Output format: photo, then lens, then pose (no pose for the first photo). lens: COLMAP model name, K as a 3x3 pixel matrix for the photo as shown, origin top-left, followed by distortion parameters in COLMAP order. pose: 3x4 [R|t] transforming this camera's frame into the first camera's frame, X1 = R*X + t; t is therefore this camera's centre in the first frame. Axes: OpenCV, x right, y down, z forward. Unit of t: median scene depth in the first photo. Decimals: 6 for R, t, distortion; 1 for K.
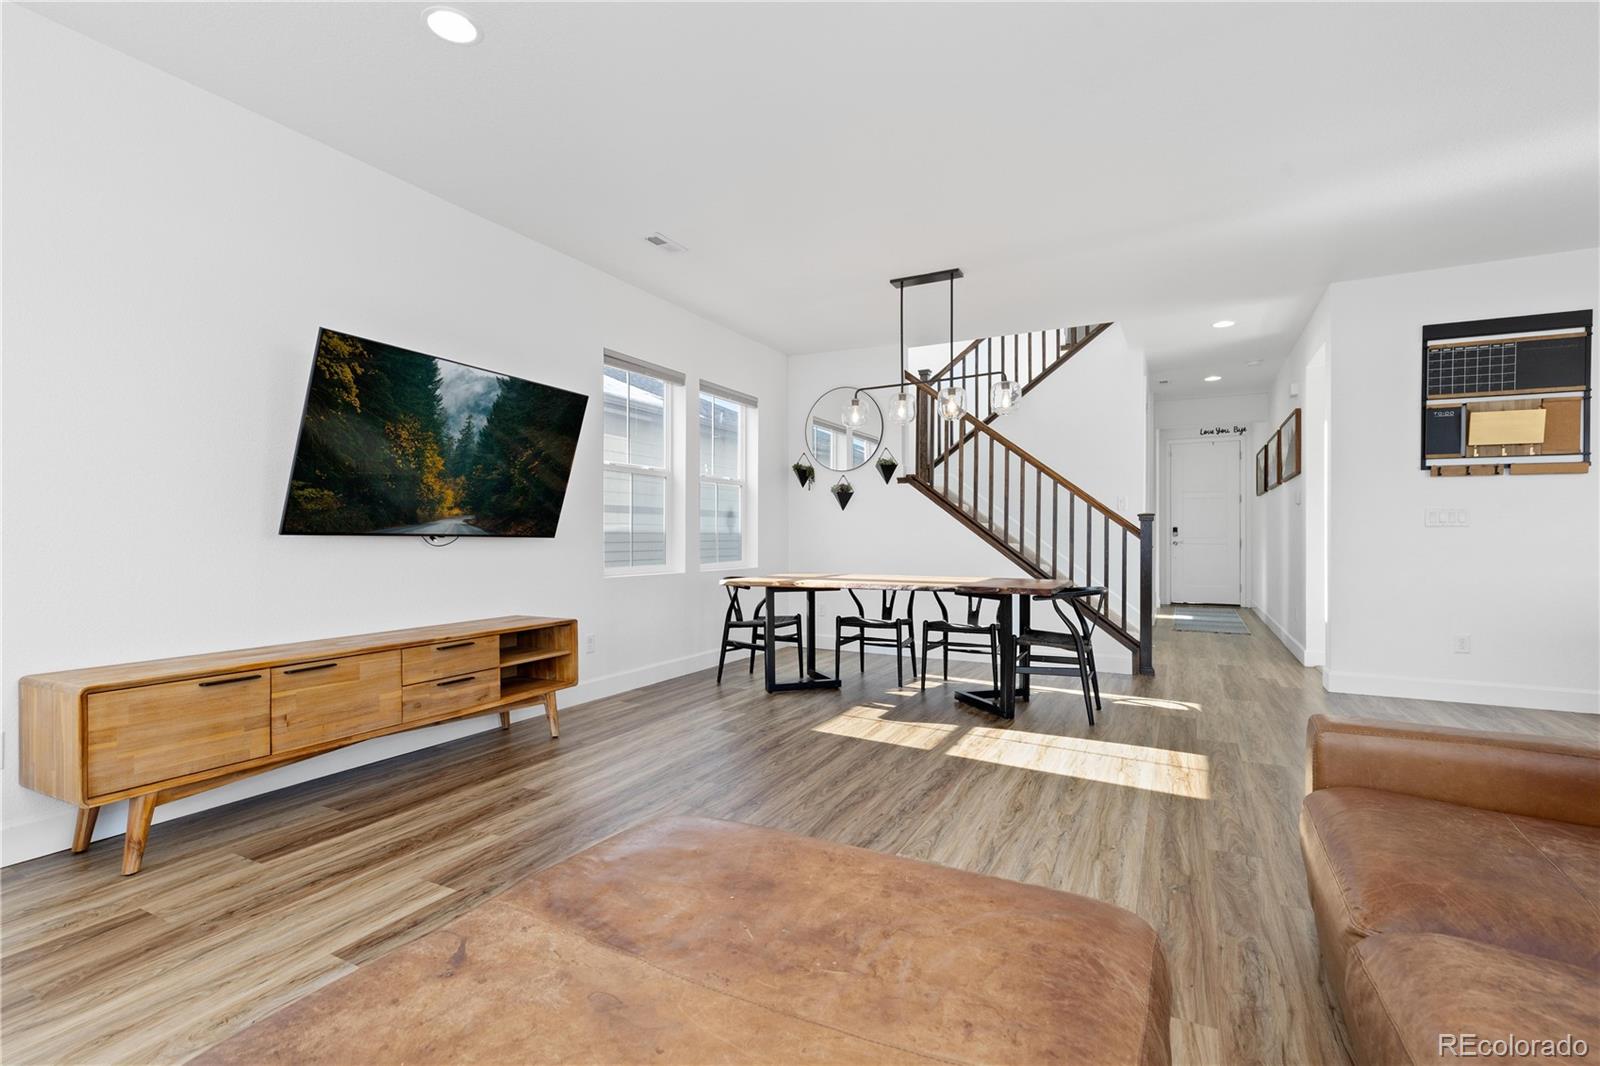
lens RADIAL K [[732.3, 0, 788.6], [0, 732.3, 537.9], [0, 0, 1]] dist [0.013473, -0.003242]
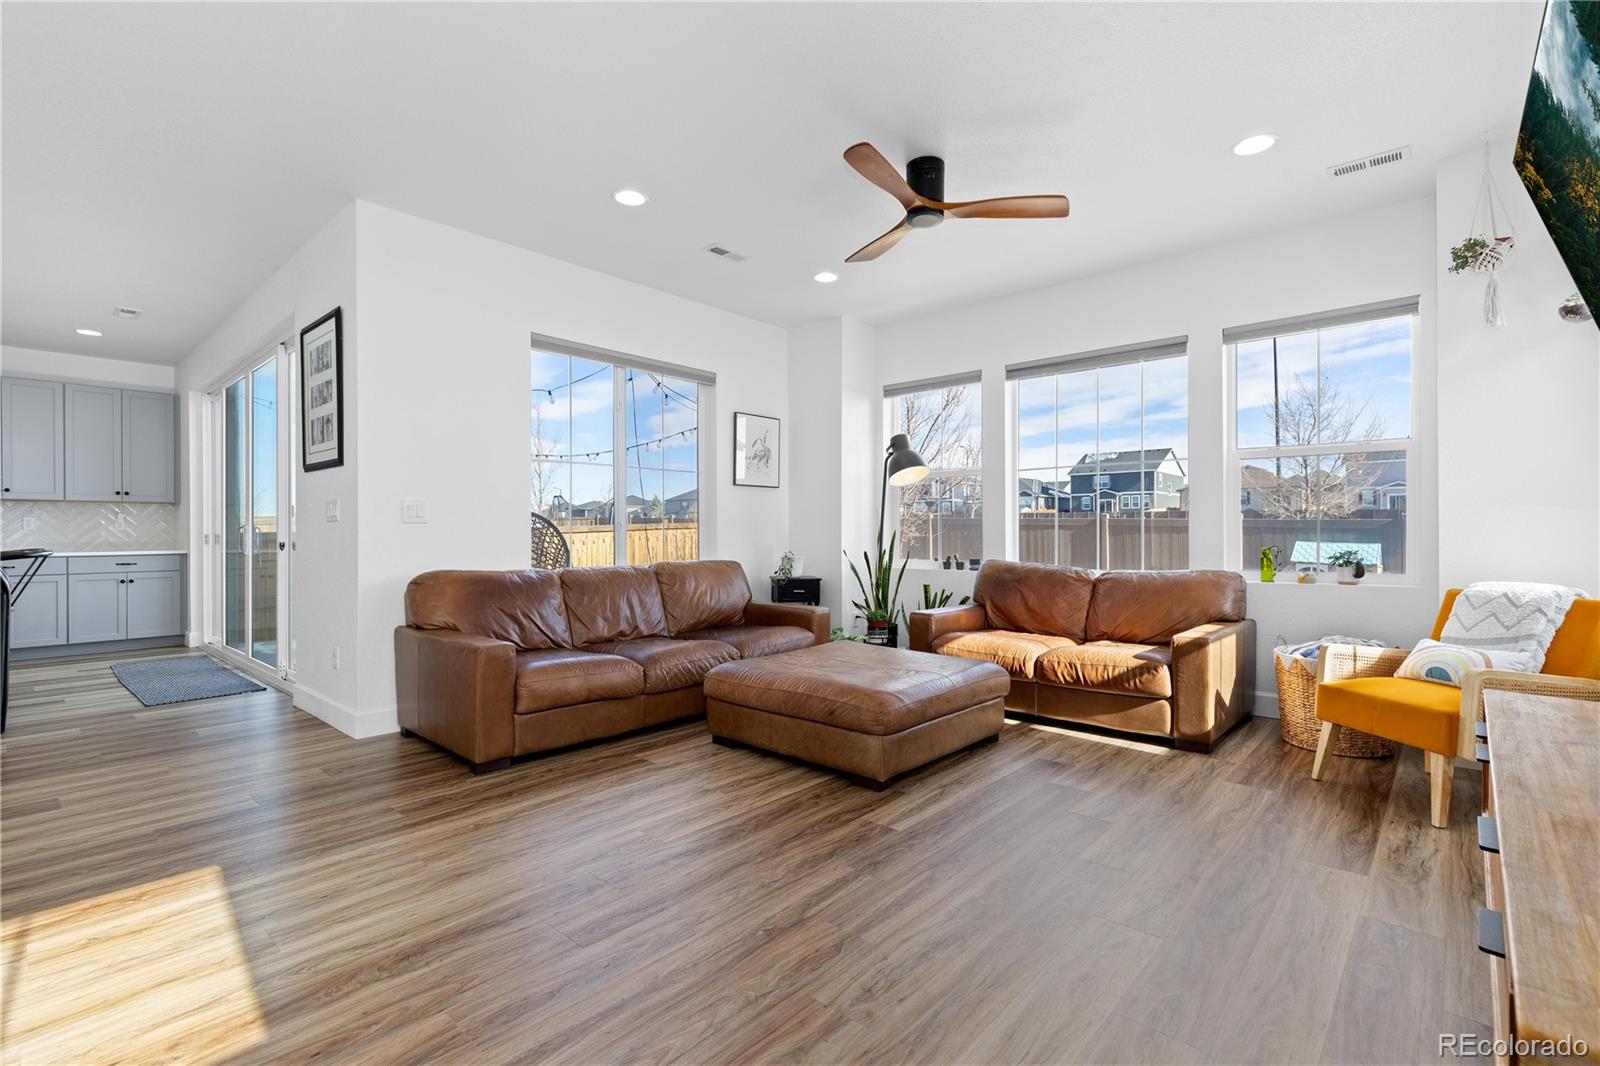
lens RADIAL K [[732.3, 0, 798.5], [0, 732.3, 538.0], [0, 0, 1]] dist [0.013473, -0.003242]
pose [[-0.969335, 0.000595, 0.245744, -0.152323], [0.004008, 0.999902, 0.013387, -0.004795], [-0.245712, 0.013962, -0.969242, 1.043187]]
